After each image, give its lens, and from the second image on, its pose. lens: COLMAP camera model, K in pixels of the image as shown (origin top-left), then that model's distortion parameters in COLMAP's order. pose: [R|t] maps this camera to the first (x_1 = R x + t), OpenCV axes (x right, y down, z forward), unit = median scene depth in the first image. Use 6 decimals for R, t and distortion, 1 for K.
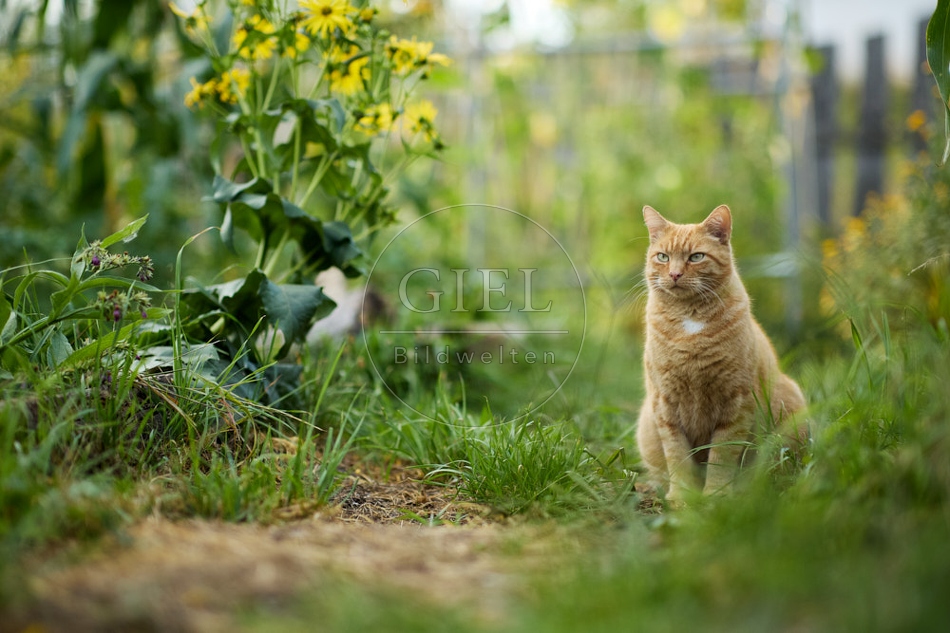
lens RADIAL K [[2462.8, 0, 475.0], [0, 2462.8, 316.5], [0, 0, 1]] dist [0.200041, 0.518171]
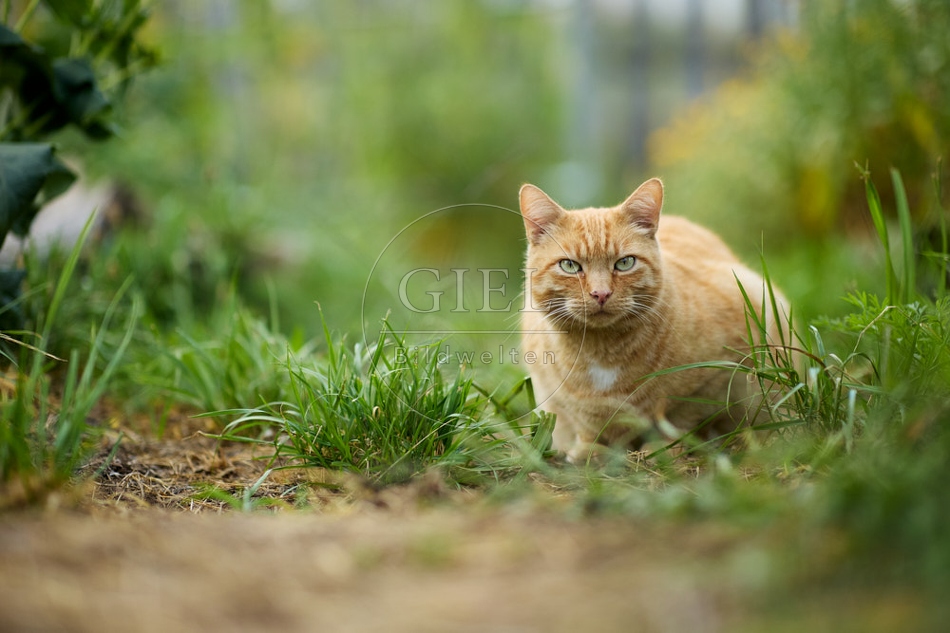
lens RADIAL K [[2349.3, 0, 475.0], [0, 2349.3, 316.5], [0, 0, 1]] dist [0.188612, 0.542880]
pose [[0.993180, -0.020373, 0.114795, -0.024781], [0.018322, 0.999654, 0.018892, 0.024891], [-0.115140, -0.016660, 0.993210, 0.376489]]
